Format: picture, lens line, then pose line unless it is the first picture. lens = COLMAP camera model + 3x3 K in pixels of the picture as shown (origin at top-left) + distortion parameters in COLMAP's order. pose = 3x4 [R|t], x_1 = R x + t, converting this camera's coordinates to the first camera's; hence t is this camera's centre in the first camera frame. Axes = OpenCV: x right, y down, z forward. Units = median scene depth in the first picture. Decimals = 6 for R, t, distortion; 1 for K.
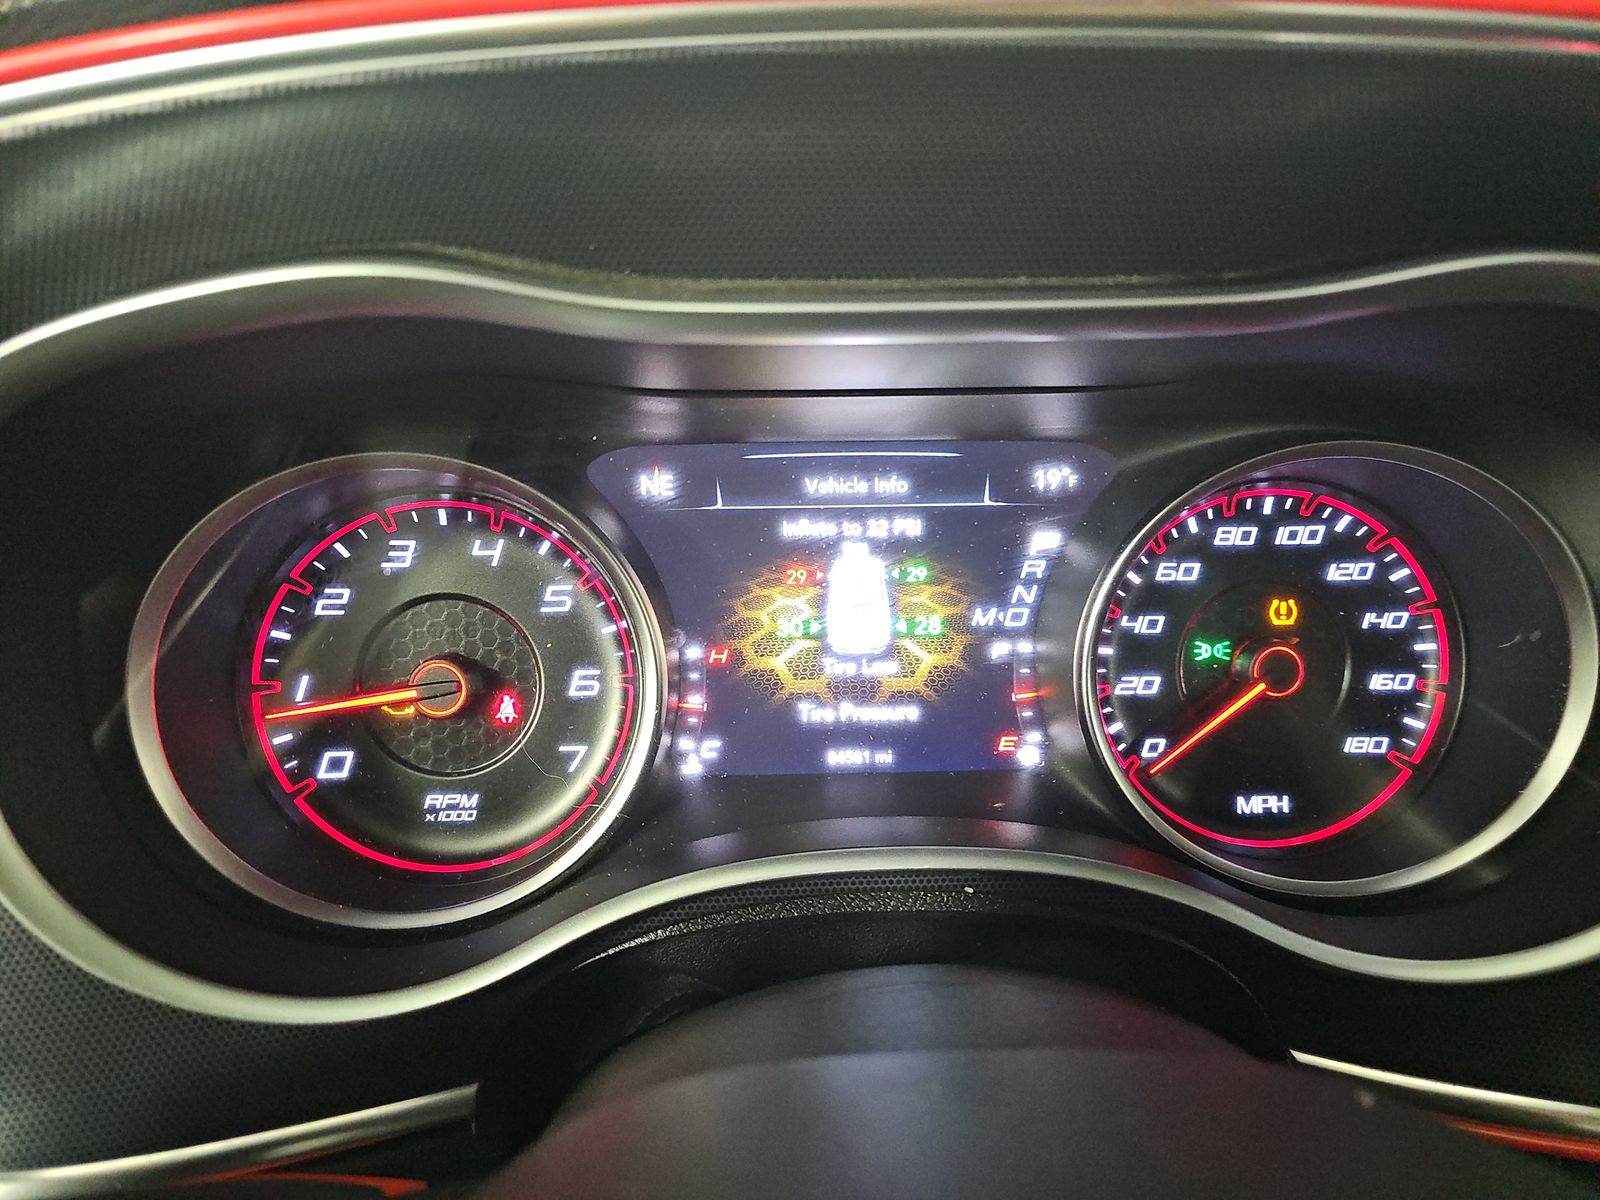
lens RADIAL K [[1109.0, 0, 800.0], [0, 1109.0, 600.0], [0, 0, 1]] dist [0.047134, -0.098516]
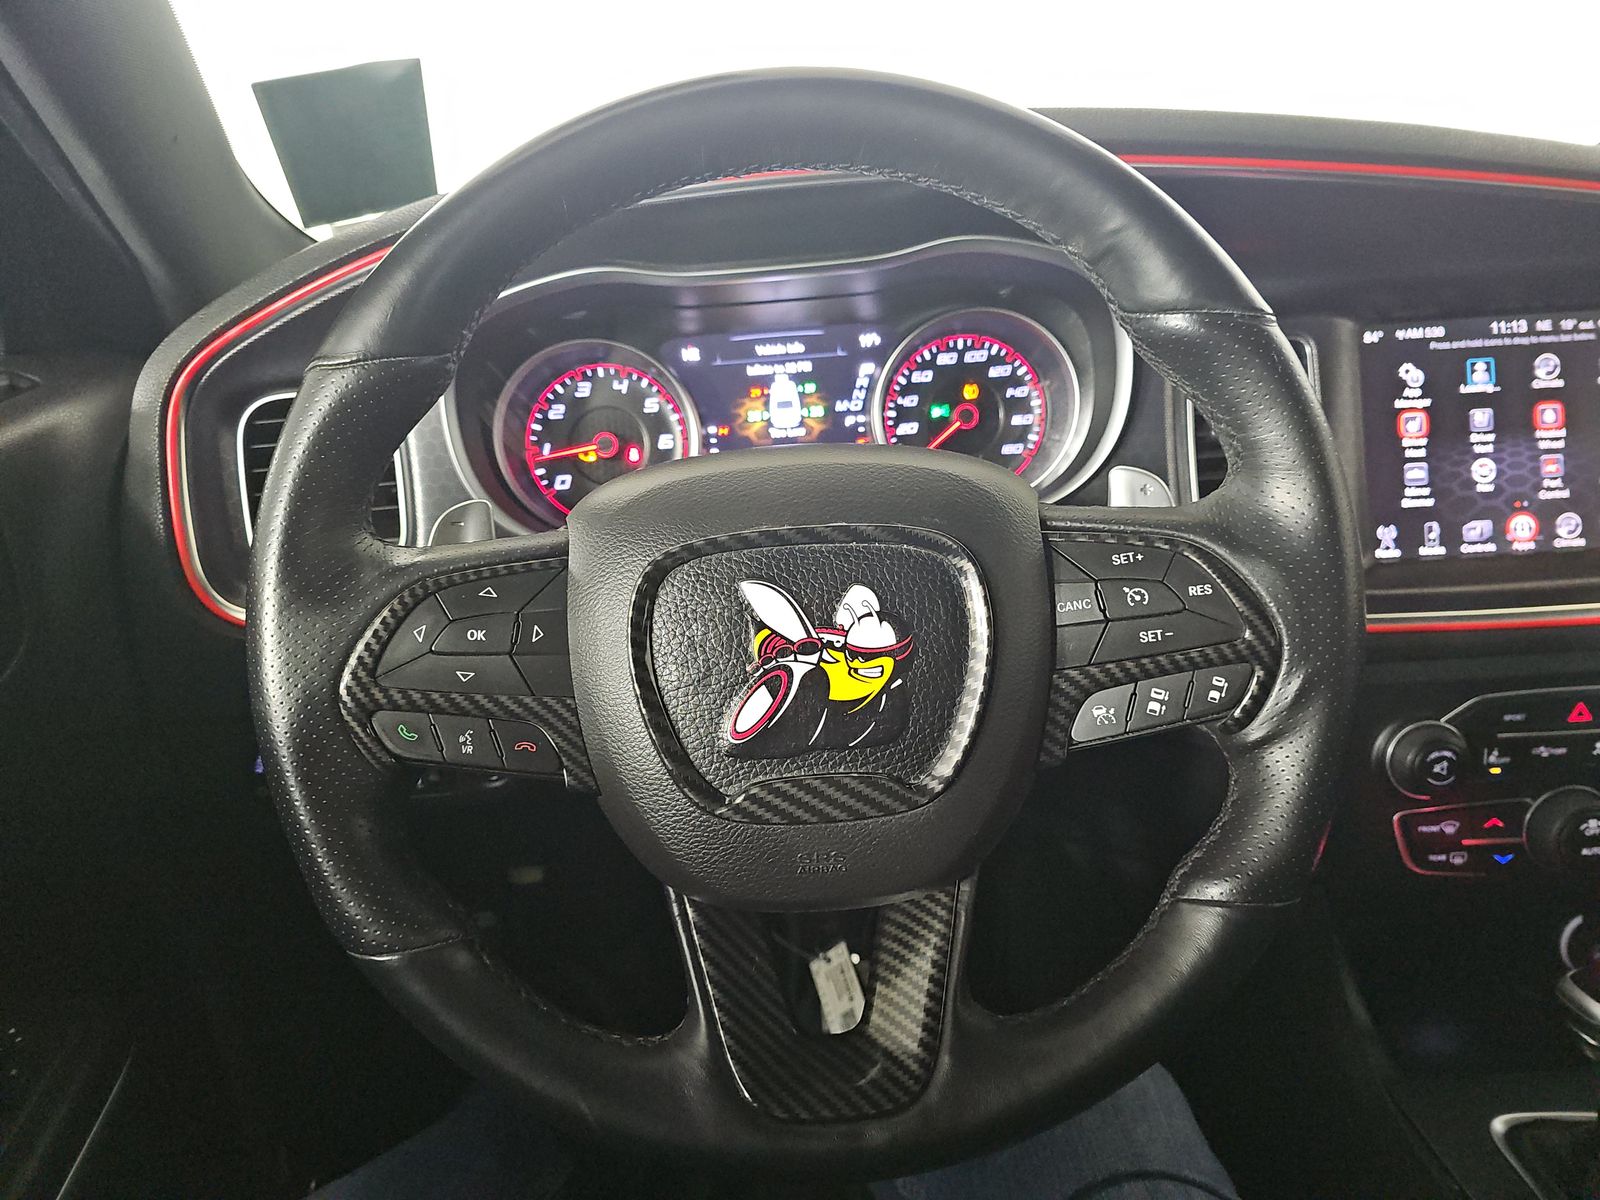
lens RADIAL K [[1089.0, 0, 800.0], [0, 1089.0, 600.0], [0, 0, 1]] dist [0.097228, -0.131405]
pose [[0.997103, -0.059331, -0.047593, 0.168739], [0.061155, 0.997412, 0.037809, 0.323817], [0.045226, -0.040610, 0.998151, -1.233244]]
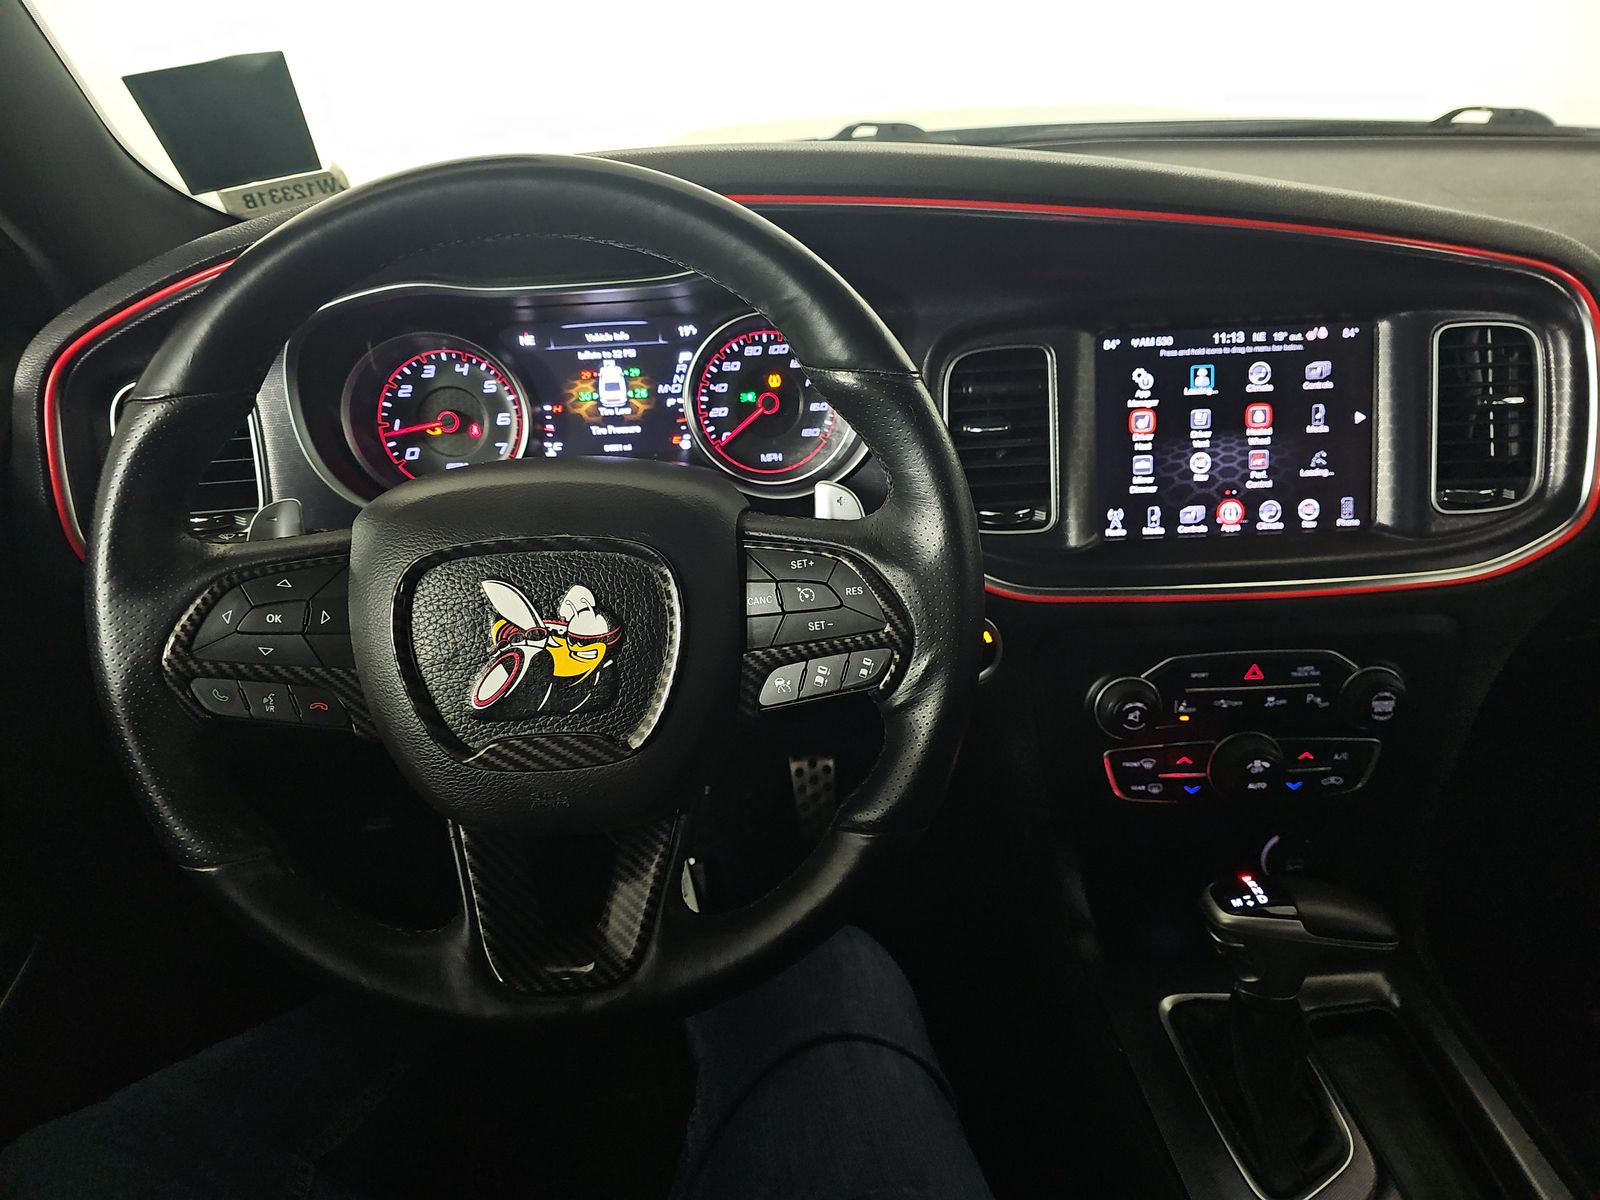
lens RADIAL K [[1092.6, 0, 800.0], [0, 1092.6, 600.0], [0, 0, 1]] dist [0.063362, -0.054885]
pose [[0.998606, -0.040490, -0.033853, 0.553712], [0.044504, 0.990807, 0.127751, 0.190063], [0.028370, -0.129079, 0.991228, -1.543922]]
